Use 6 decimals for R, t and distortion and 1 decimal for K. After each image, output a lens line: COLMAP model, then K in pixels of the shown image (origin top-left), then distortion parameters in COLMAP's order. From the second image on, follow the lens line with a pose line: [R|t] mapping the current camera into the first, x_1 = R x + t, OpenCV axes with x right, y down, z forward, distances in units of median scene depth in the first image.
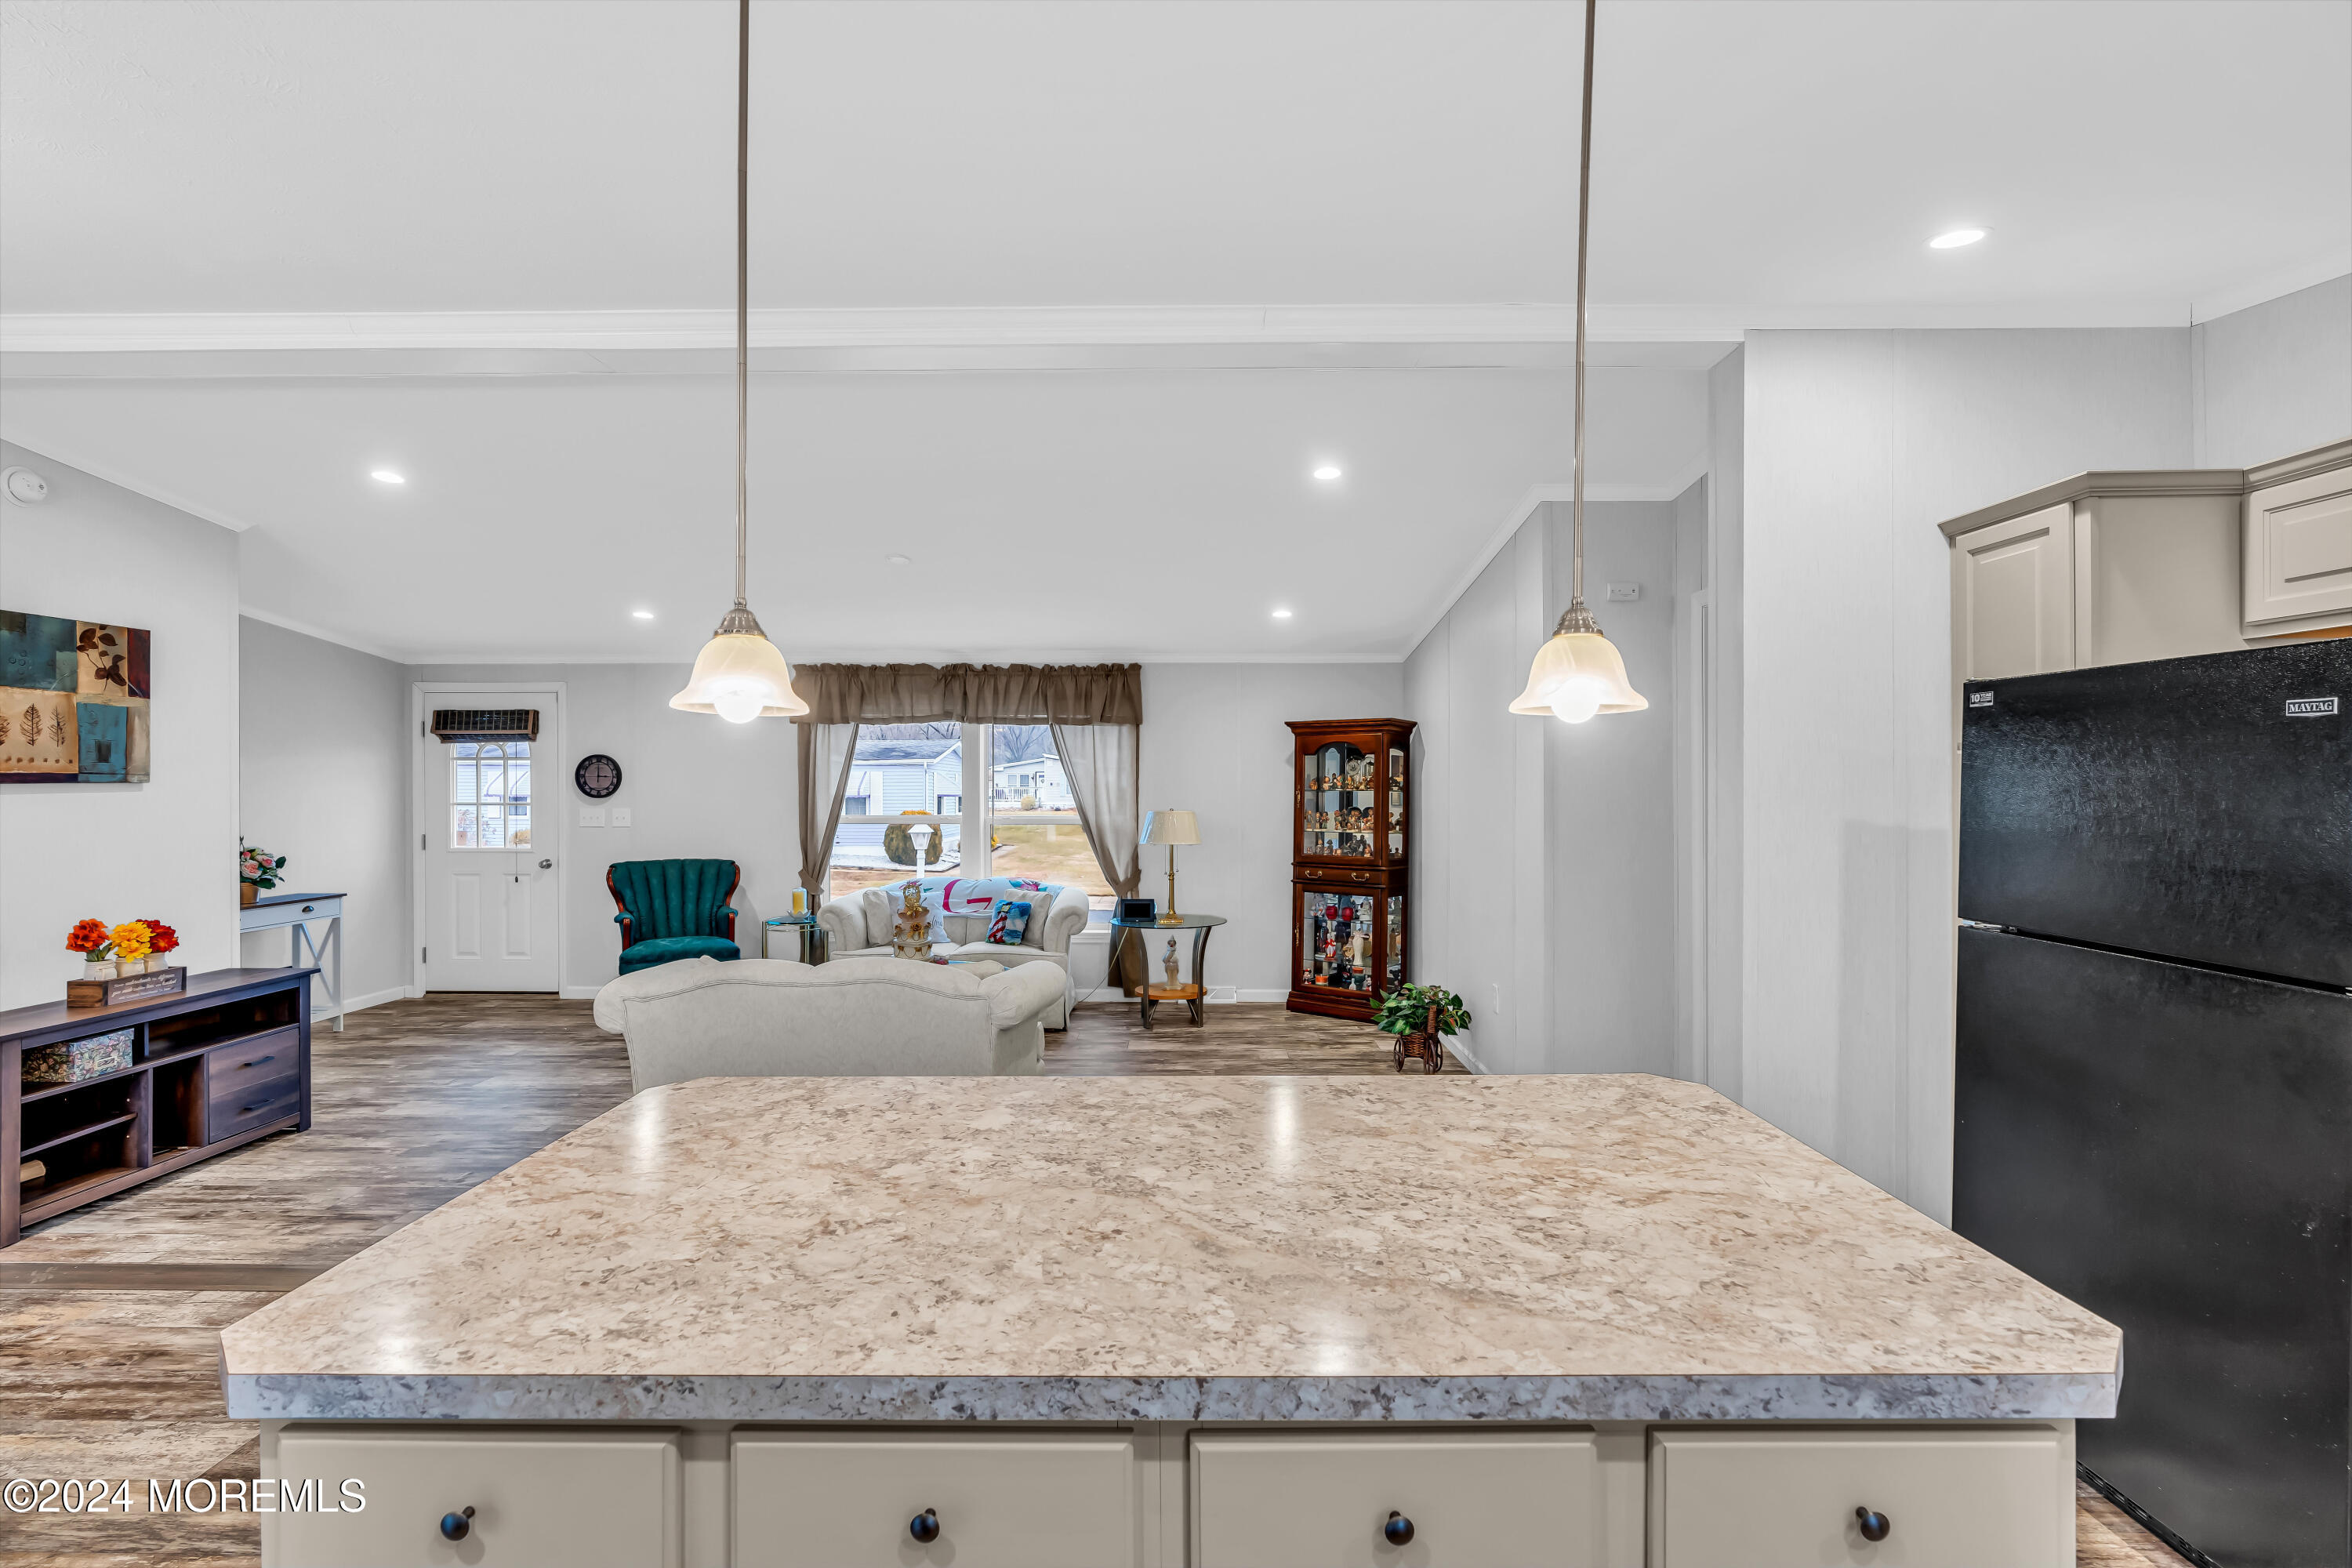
lens RADIAL K [[1052.3, 0, 1179.4], [0, 1052.3, 793.6], [0, 0, 1]] dist [-0.014931, 0.004888]
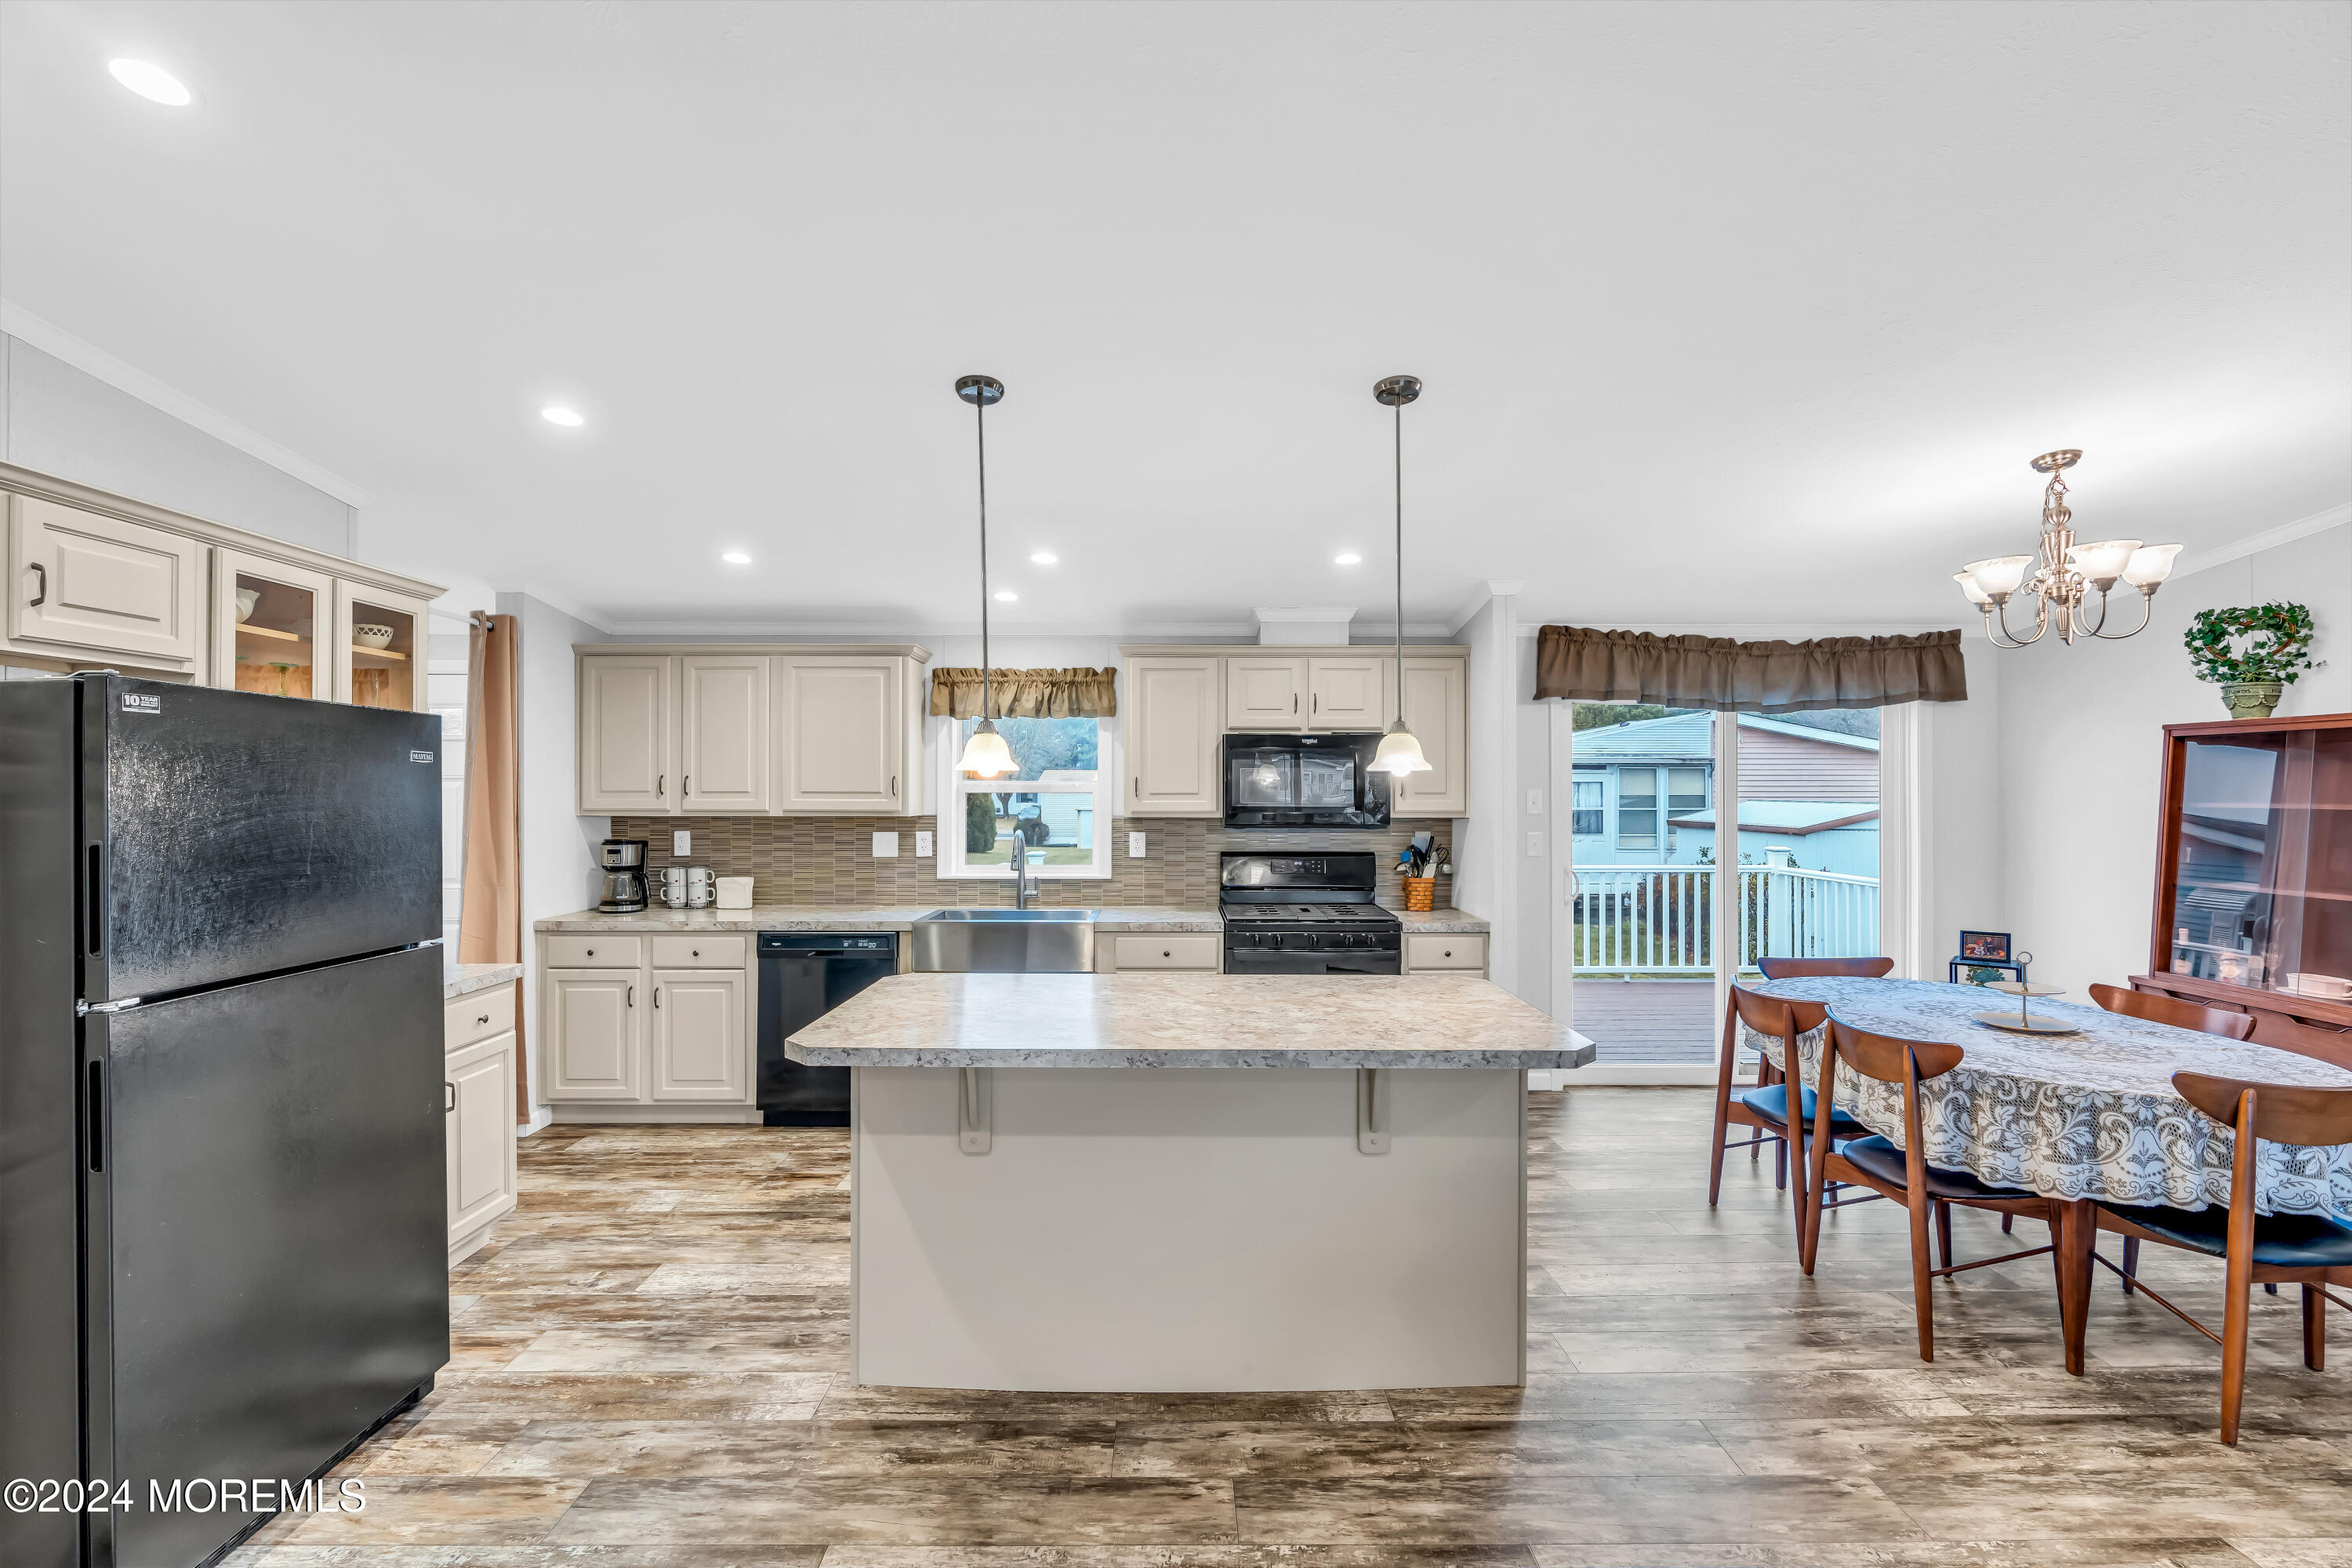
lens RADIAL K [[1052.3, 0, 1175.4], [0, 1052.3, 788.9], [0, 0, 1]] dist [-0.014931, 0.004888]
pose [[-0.999944, 0.000019, -0.010616, 0.013882], [-0.000029, 0.999990, 0.004547, -0.018640], [0.010616, 0.004547, -0.999933, 1.045208]]
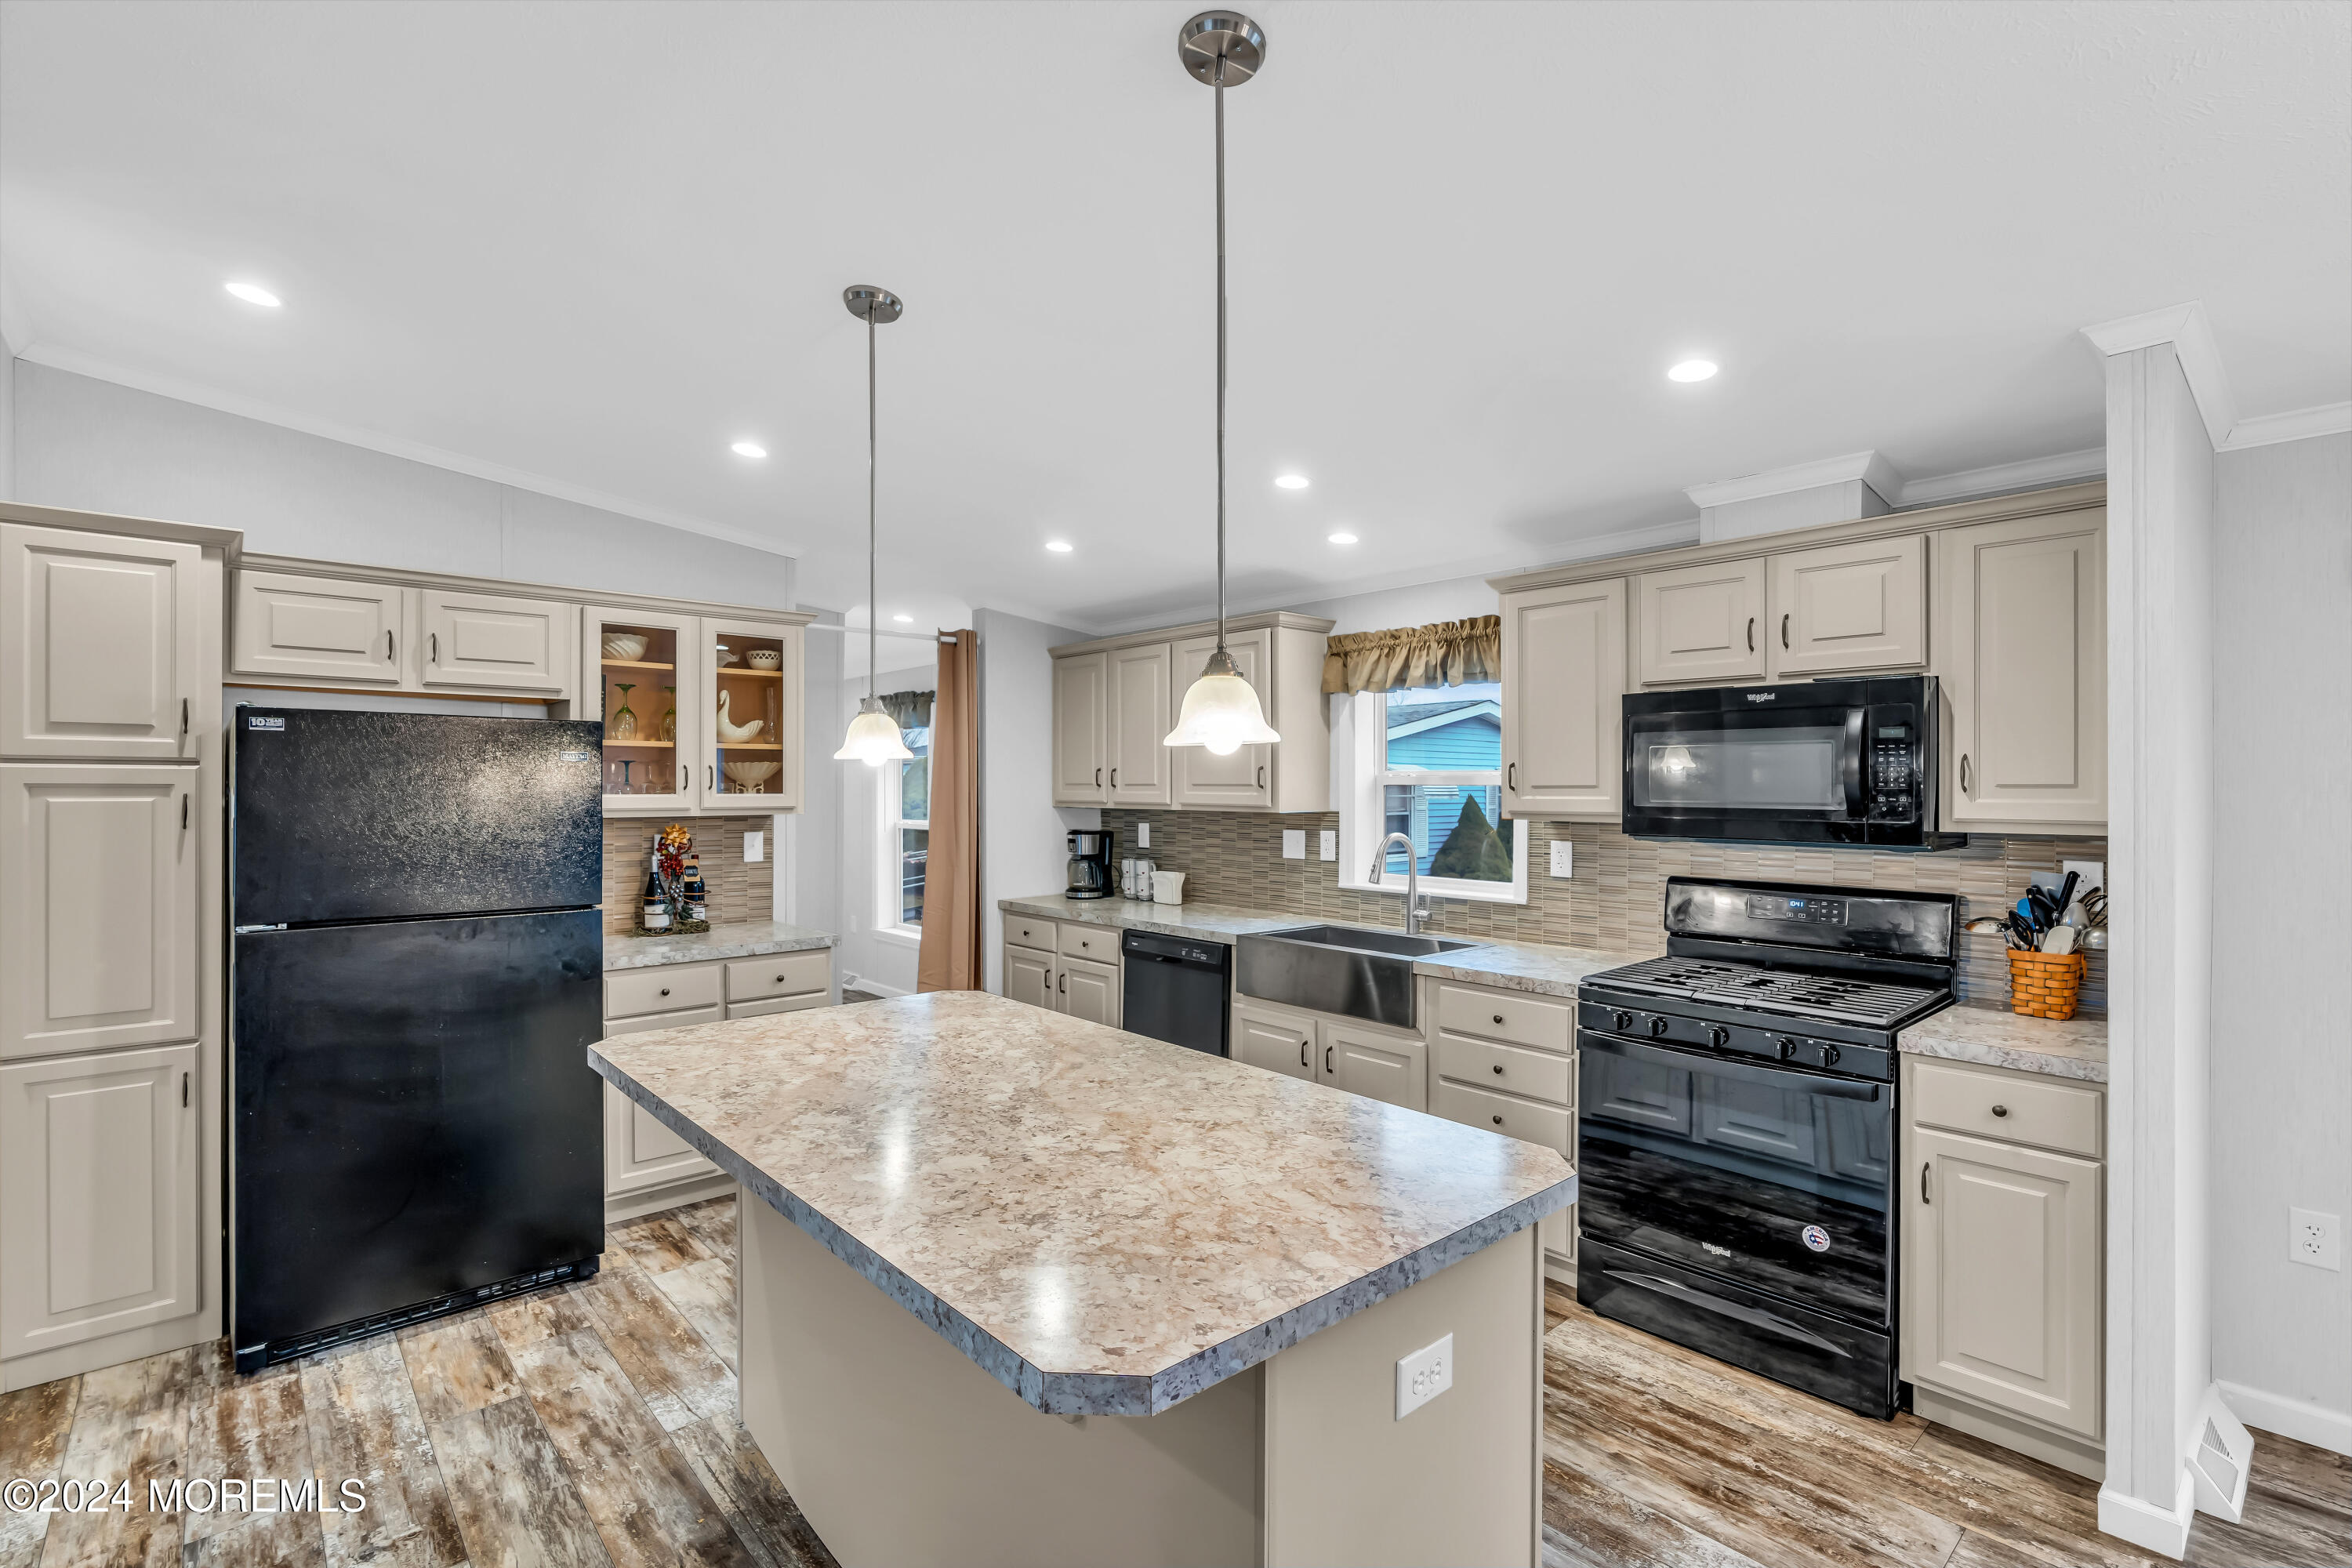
lens RADIAL K [[1082.3, 0, 1174.5], [0, 1082.3, 788.1], [0, 0, 1]] dist [-0.013312, 0.003930]
pose [[-0.669523, -0.001126, 0.742790, -0.425738], [0.006433, 0.999953, 0.007314, -0.014440], [-0.742763, 0.009675, -0.669484, 0.621227]]
